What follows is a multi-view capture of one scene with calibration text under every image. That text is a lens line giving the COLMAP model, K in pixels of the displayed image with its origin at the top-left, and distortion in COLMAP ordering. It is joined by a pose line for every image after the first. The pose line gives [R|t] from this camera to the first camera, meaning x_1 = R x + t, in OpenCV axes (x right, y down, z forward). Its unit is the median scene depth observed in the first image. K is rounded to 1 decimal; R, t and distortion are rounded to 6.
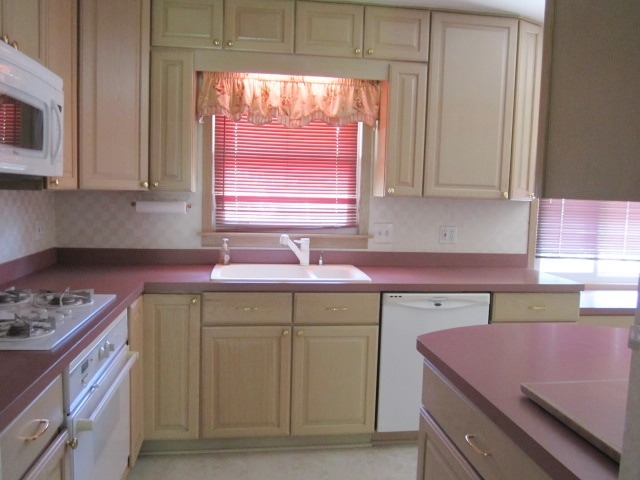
lens RADIAL K [[536.8, 0, 320.0], [0, 536.8, 240.0], [0, 0, 1]] dist [-0.006581, -0.005680]
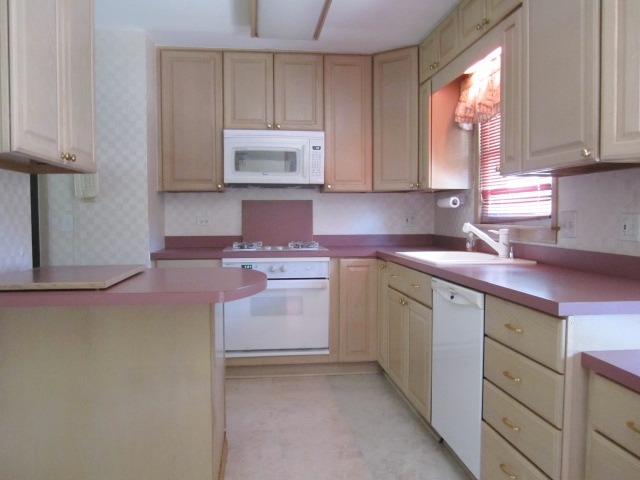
lens RADIAL K [[536.8, 0, 320.0], [0, 536.8, 240.0], [0, 0, 1]] dist [-0.006581, -0.005680]
pose [[-0.008337, 0.017357, -0.999815, 0.920842], [-0.086556, 0.996084, 0.018014, 0.027749], [0.996212, 0.086690, -0.006802, 0.680809]]
